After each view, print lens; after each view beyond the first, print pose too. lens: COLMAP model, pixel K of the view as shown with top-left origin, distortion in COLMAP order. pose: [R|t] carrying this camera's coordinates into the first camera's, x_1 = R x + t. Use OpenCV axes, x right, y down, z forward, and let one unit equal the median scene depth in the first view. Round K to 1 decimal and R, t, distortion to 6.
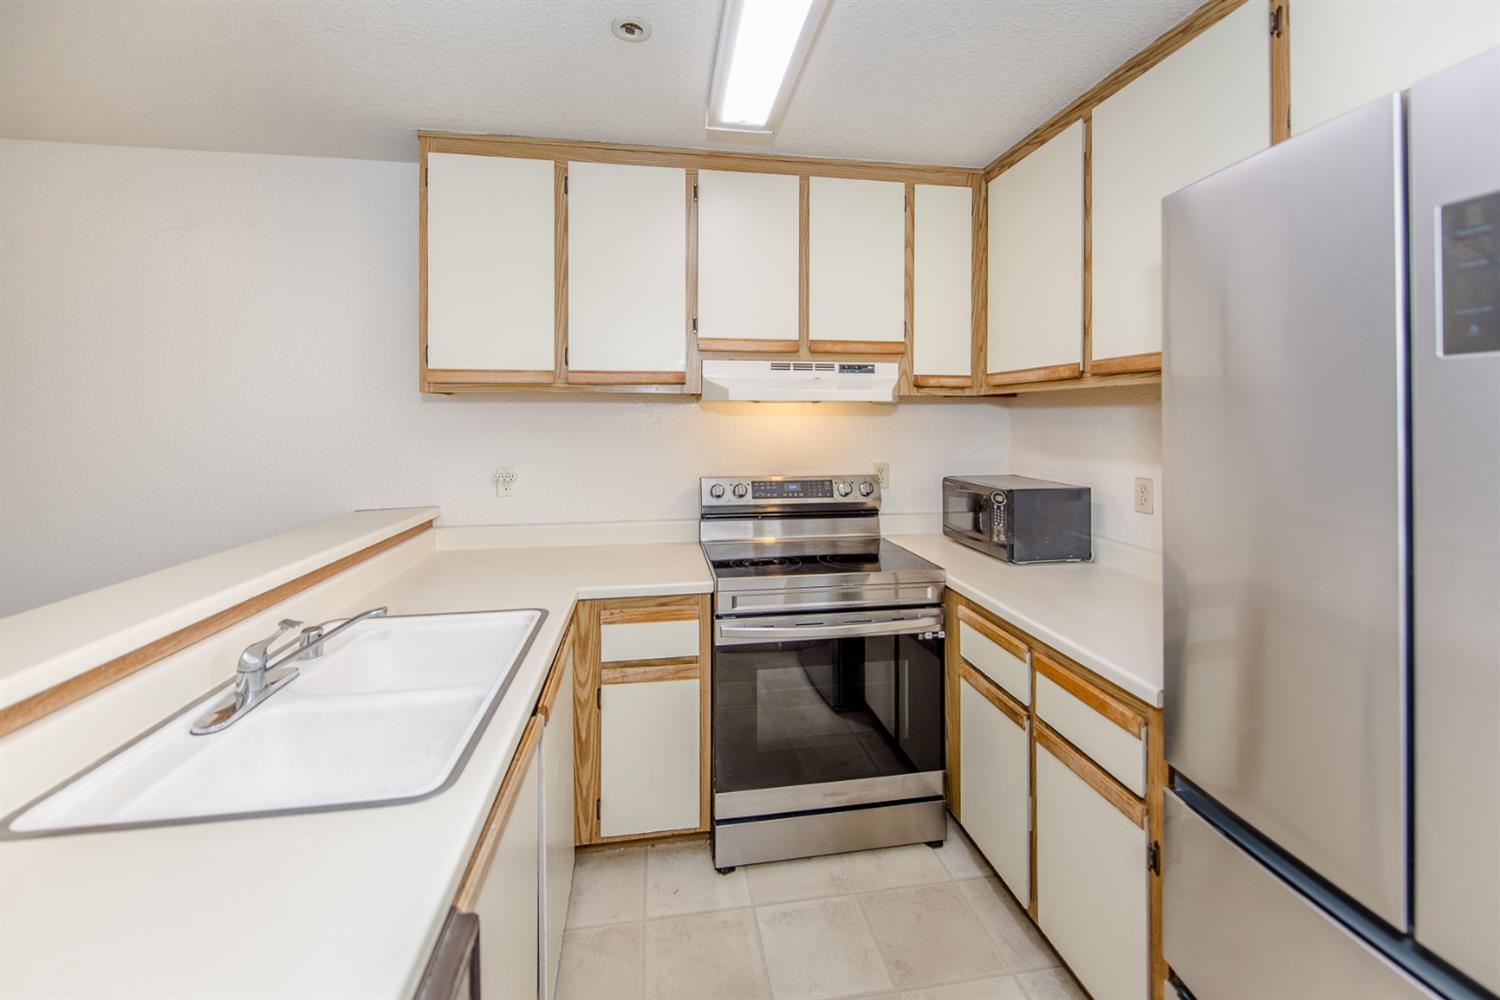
lens RADIAL K [[586.7, 0, 731.8], [0, 586.7, 400.0], [0, 0, 1]] dist [0.000518, -0.000166]
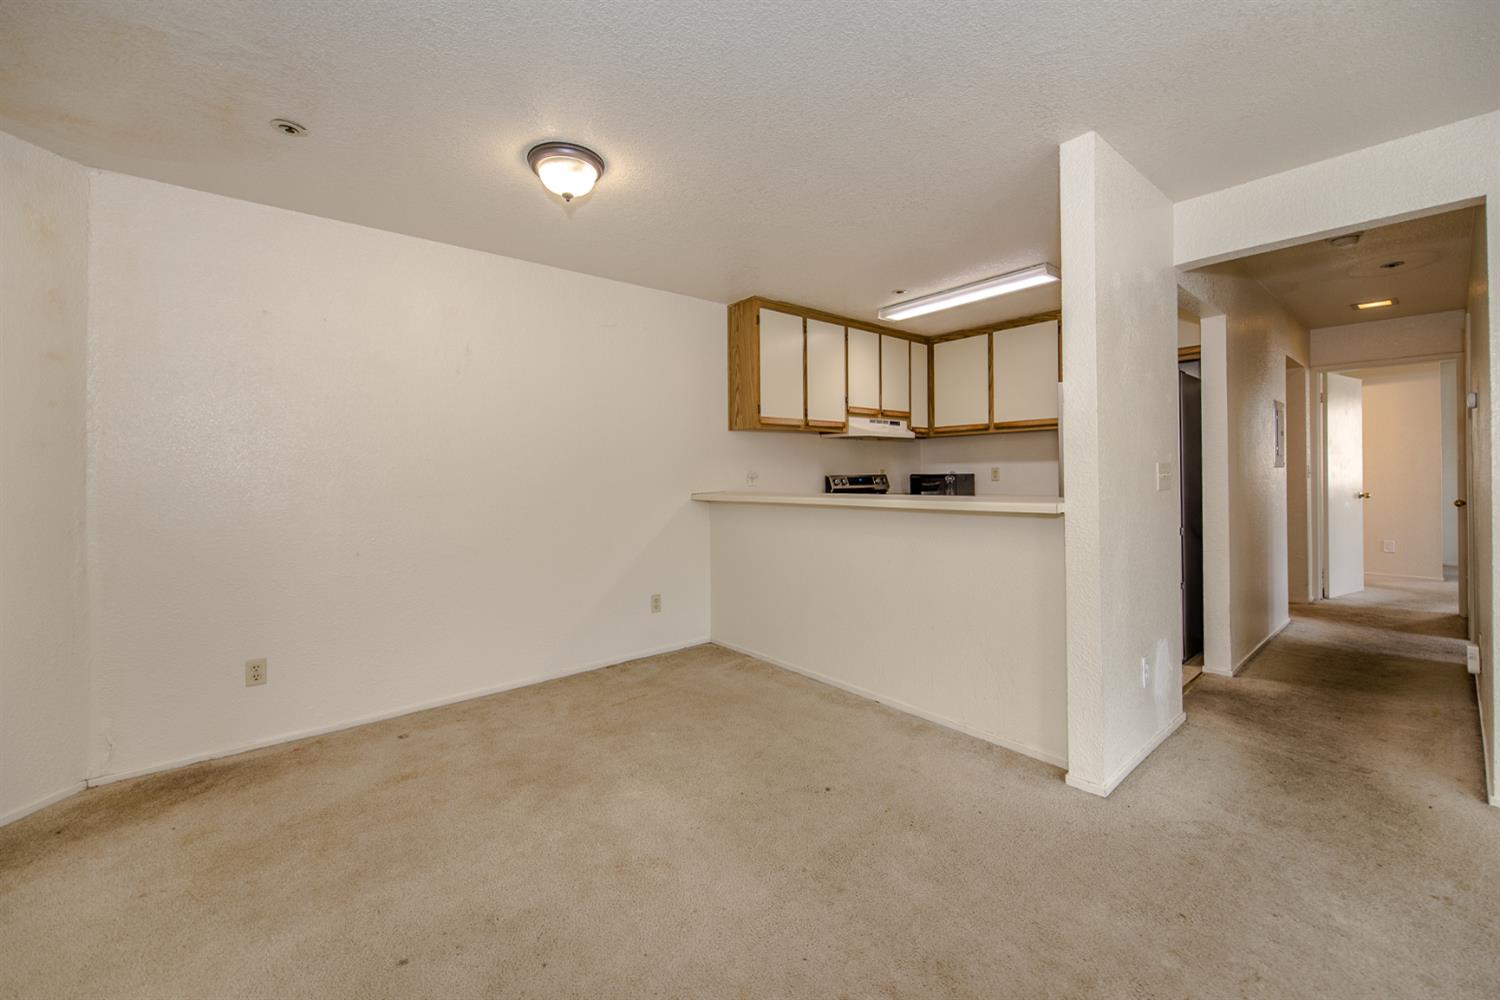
lens RADIAL K [[640.0, 0, 701.0], [0, 640.0, 466.1], [0, 0, 1]] dist [-0.000874, -0.000379]
pose [[0.862499, -0.001629, 0.506056, -1.682334], [-0.002880, 0.999963, 0.008128, 0.092968], [-0.506051, -0.008468, 0.862462, -0.731876]]
